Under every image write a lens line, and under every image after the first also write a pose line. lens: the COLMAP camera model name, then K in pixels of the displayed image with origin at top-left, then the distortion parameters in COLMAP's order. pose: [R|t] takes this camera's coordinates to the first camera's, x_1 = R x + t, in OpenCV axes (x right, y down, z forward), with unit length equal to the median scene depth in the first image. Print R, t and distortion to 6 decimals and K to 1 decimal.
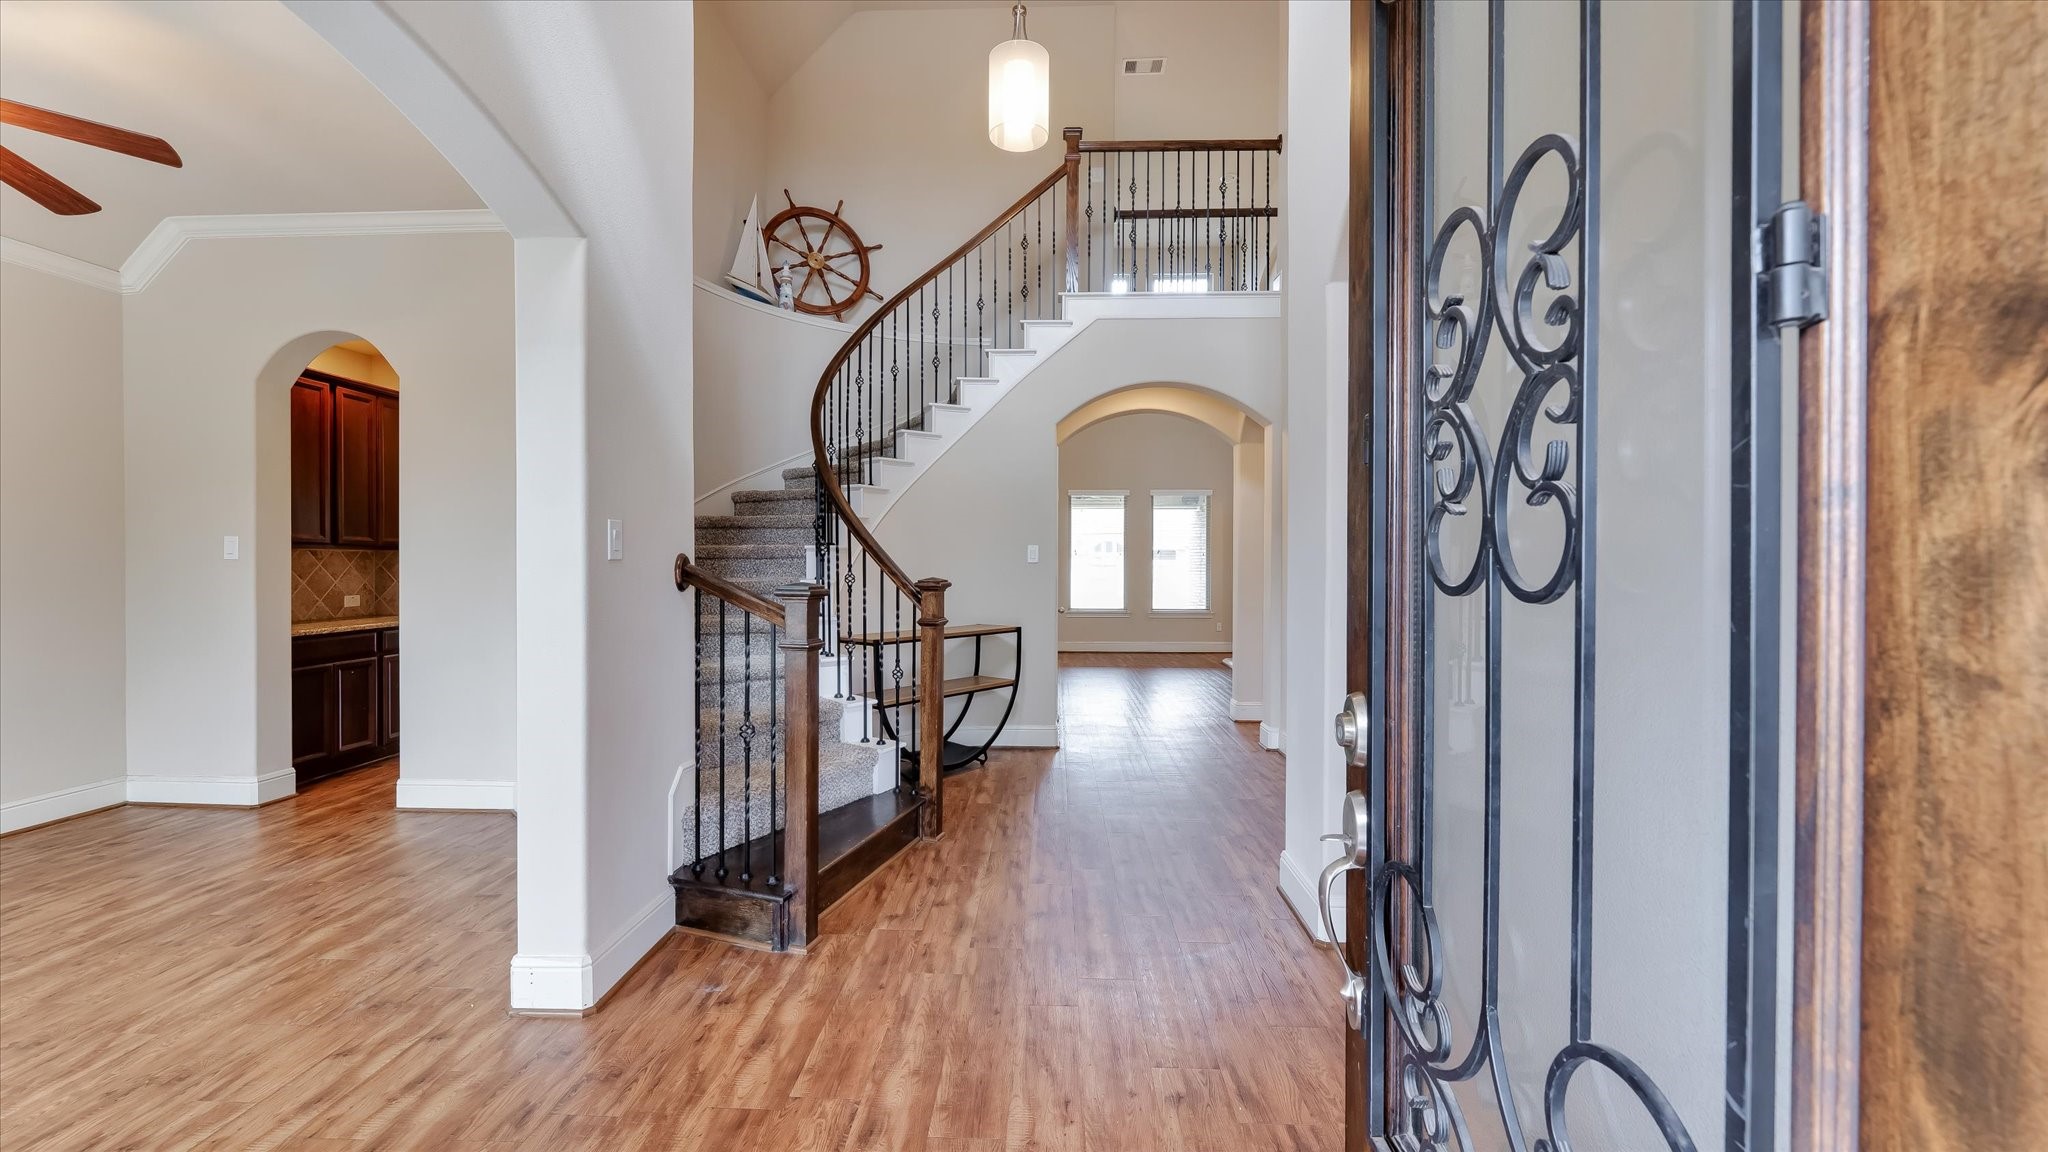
lens RADIAL K [[824.7, 0, 1022.8], [0, 824.7, 570.6], [0, 0, 1]] dist [-0.002088, 0.000048]
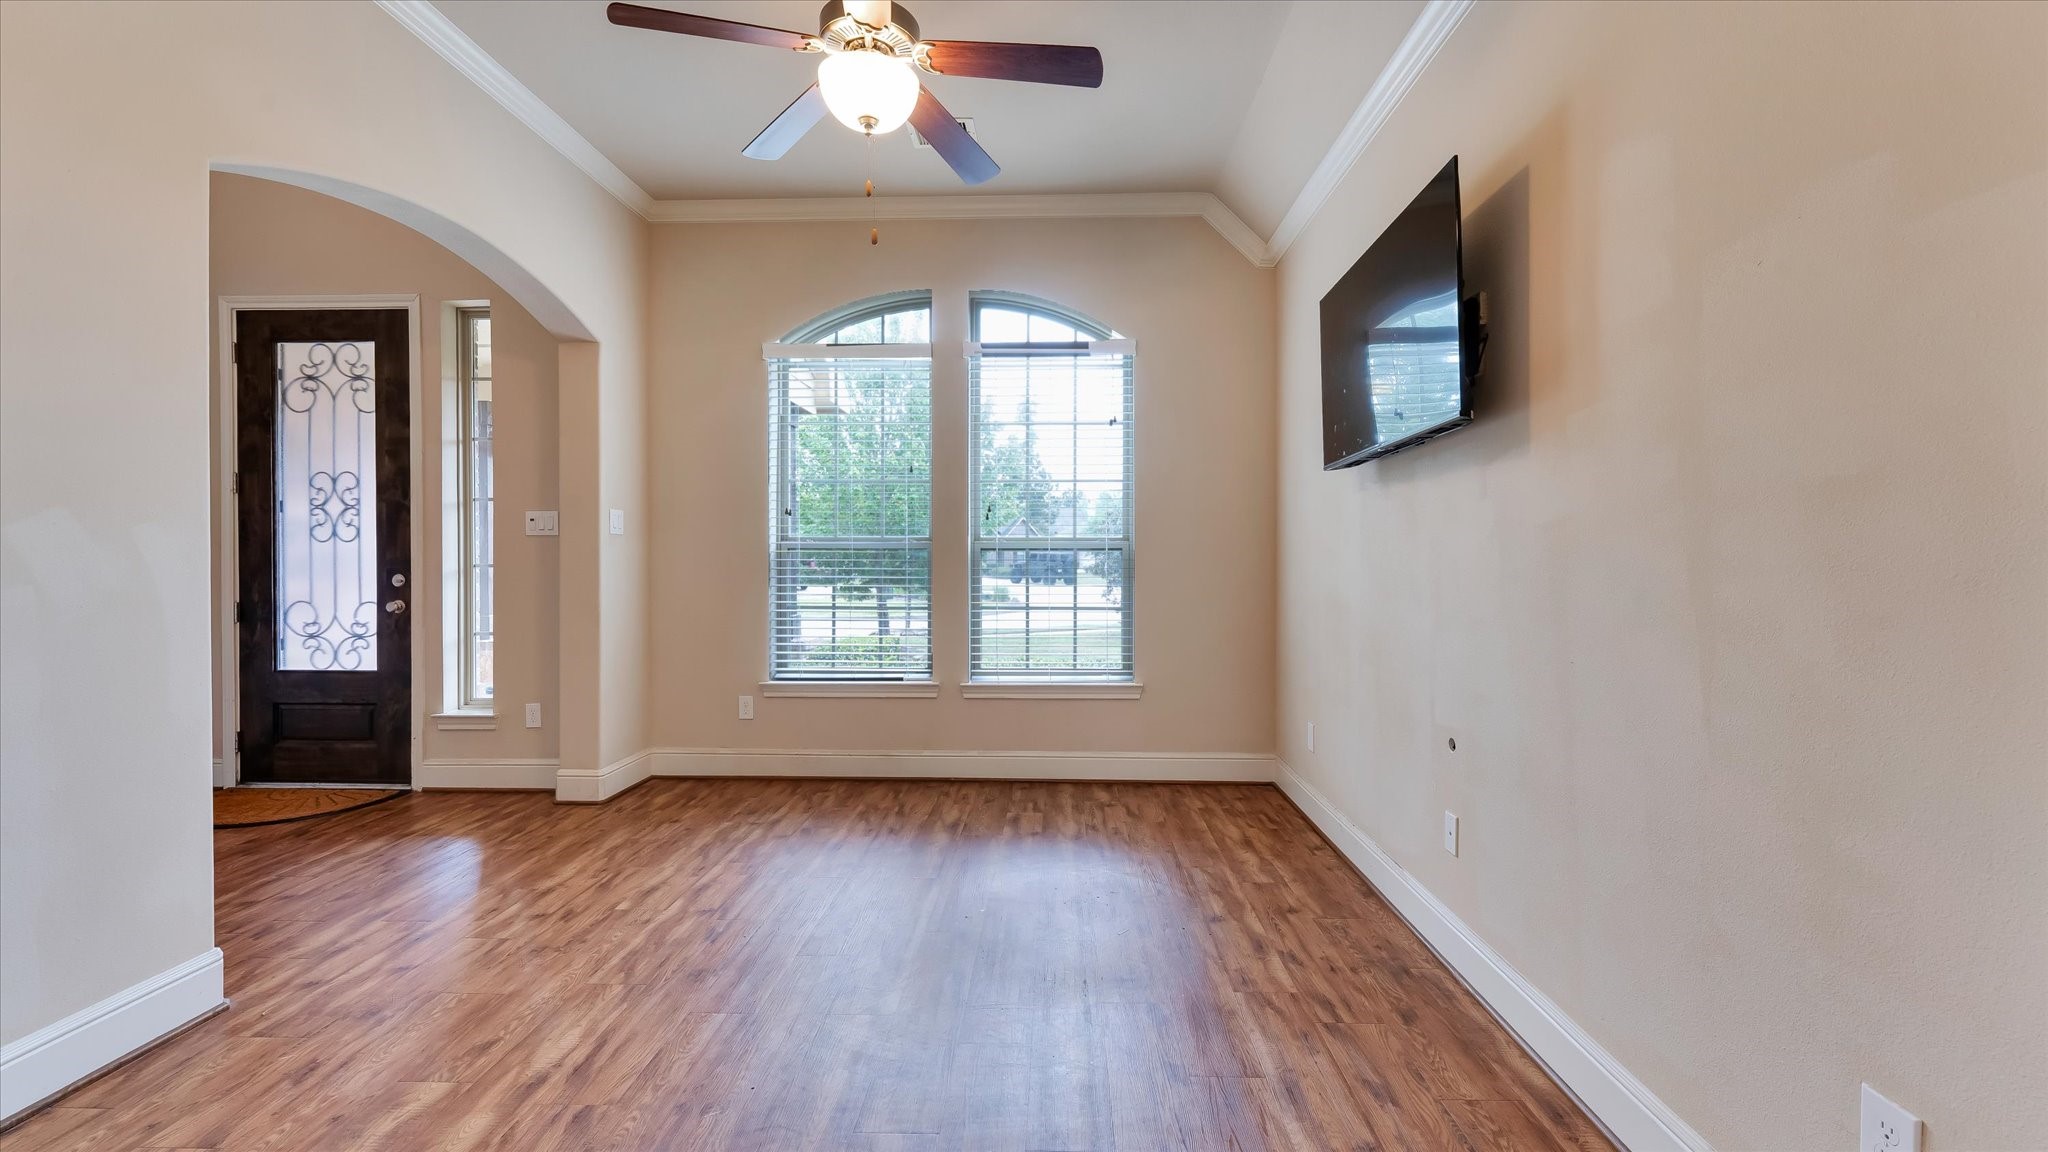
lens RADIAL K [[824.7, 0, 1022.8], [0, 824.7, 570.6], [0, 0, 1]] dist [-0.002088, 0.000048]
pose [[-0.999997, -0.001905, -0.001752, -1.013738], [-0.001951, 0.999641, 0.026733, 0.017075], [0.001700, 0.026736, -0.999641, 1.280407]]
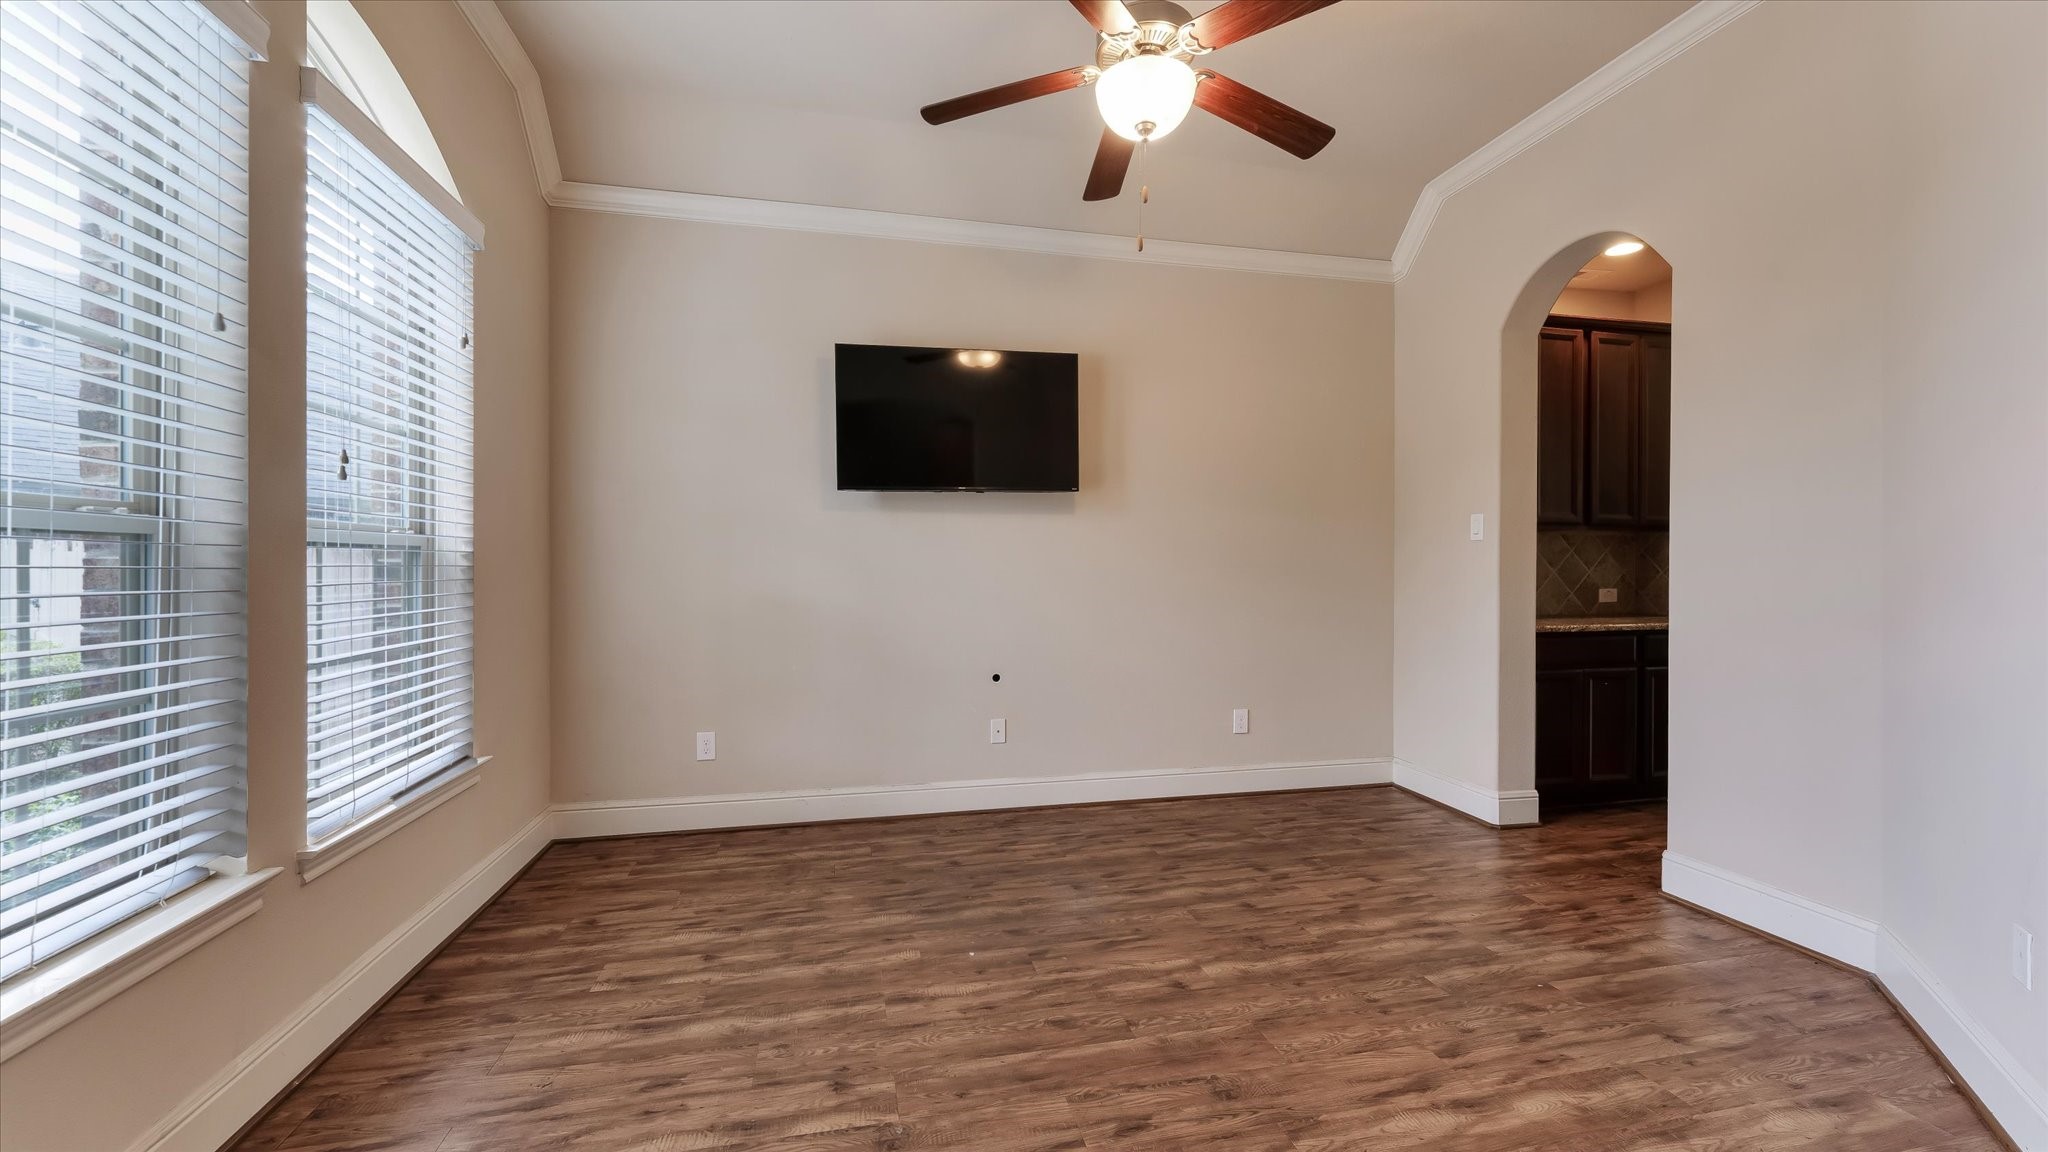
lens RADIAL K [[824.7, 0, 1022.8], [0, 824.7, 570.6], [0, 0, 1]] dist [-0.002088, 0.000048]
pose [[0.260388, 0.001116, -0.965503, -0.282929], [-0.009793, 0.999951, -0.001485, 0.031083], [0.965454, 0.009842, 0.260386, 0.362981]]
